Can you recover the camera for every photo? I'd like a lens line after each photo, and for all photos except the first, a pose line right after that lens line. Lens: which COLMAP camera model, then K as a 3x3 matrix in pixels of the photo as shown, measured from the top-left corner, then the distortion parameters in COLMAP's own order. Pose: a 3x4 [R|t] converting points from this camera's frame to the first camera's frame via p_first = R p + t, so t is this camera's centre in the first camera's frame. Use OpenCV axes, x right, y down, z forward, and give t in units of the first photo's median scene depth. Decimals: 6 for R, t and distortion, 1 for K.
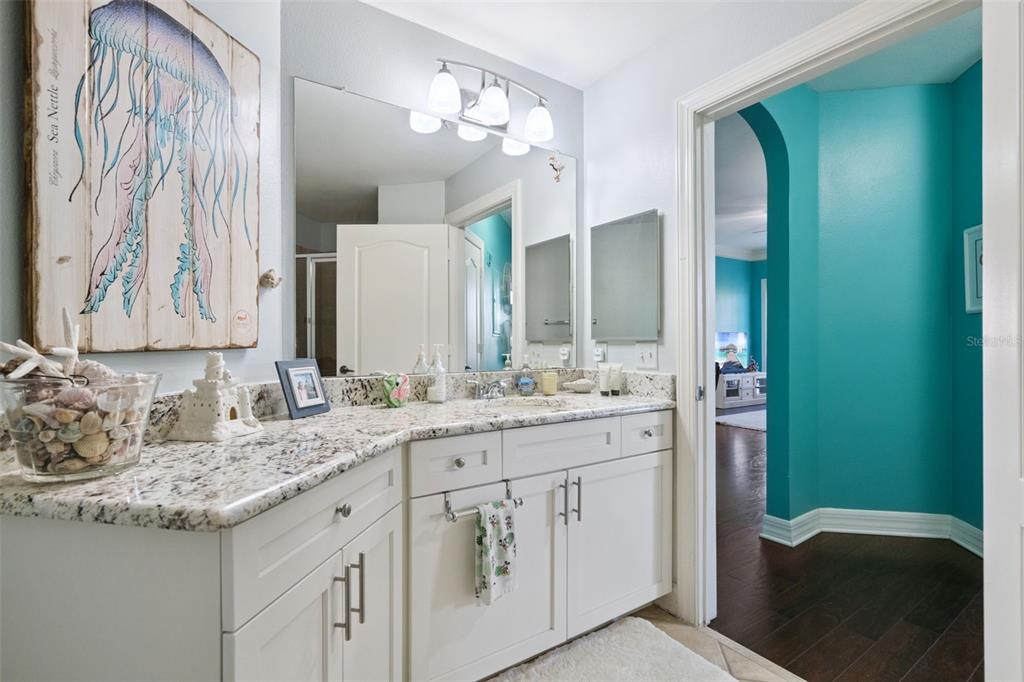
lens RADIAL K [[487.5, 0, 512.0], [0, 487.5, 341.0], [0, 0, 1]] dist [0.001955, -0.000042]
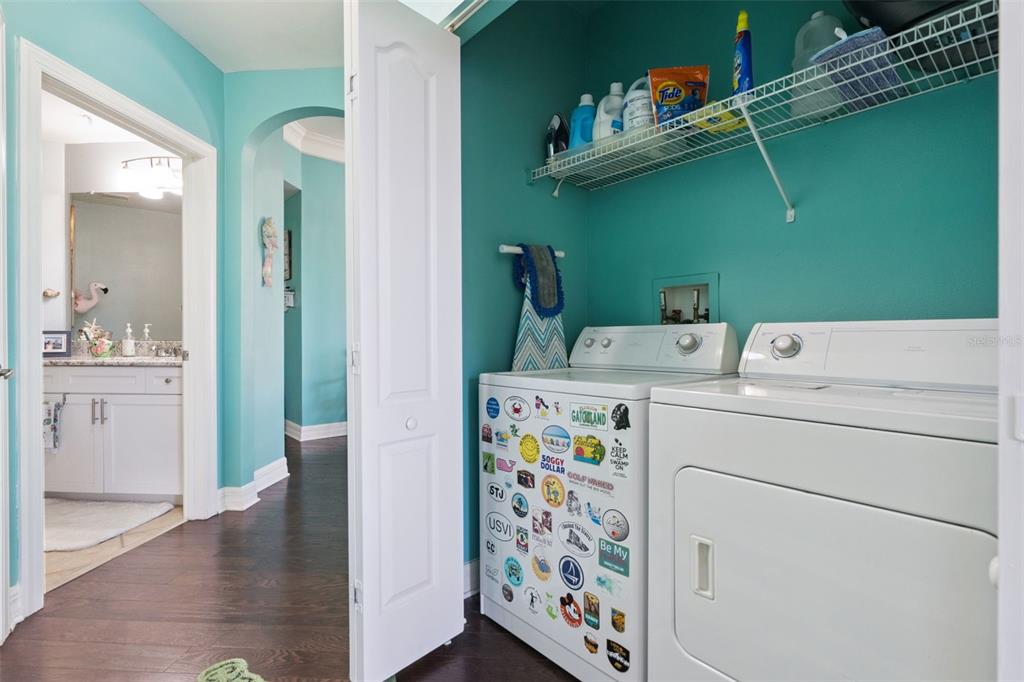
lens RADIAL K [[487.5, 0, 512.0], [0, 487.5, 341.0], [0, 0, 1]] dist [0.001955, -0.000042]
pose [[0.765162, 0.003911, -0.643825, 3.067309], [0.002928, 0.999950, 0.009554, 0.085501], [0.643831, -0.009195, 0.765113, 0.819106]]
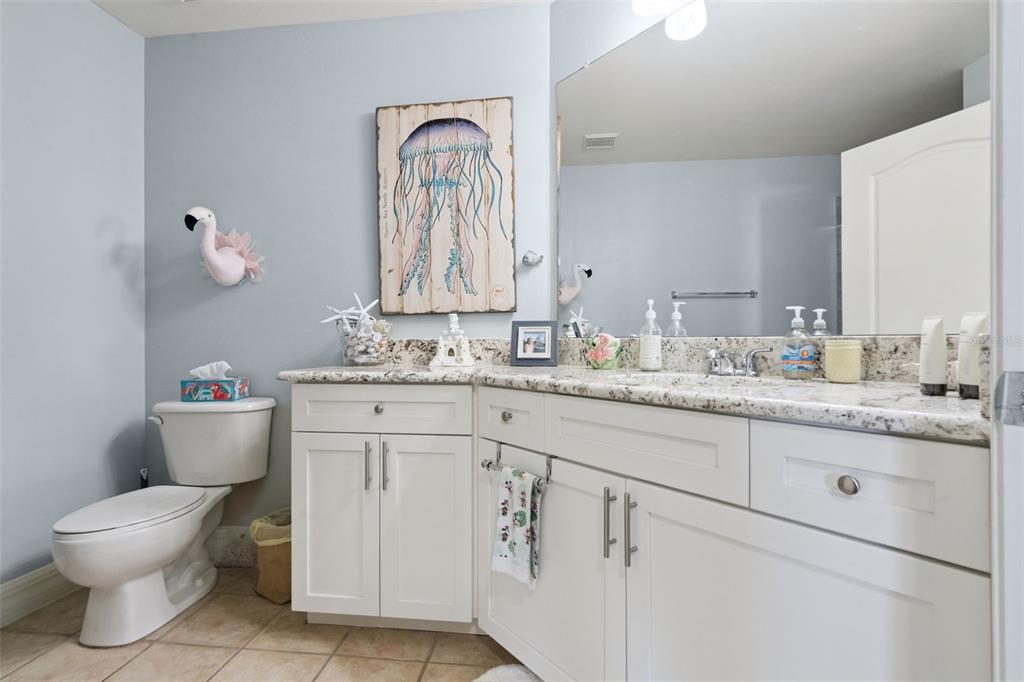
lens RADIAL K [[487.5, 0, 512.0], [0, 487.5, 341.0], [0, 0, 1]] dist [0.001955, -0.000042]
pose [[0.058616, -0.003529, -0.998274, 0.971748], [0.003358, 0.999989, -0.003338, 0.117123], [0.998275, -0.003156, 0.058627, 1.085098]]
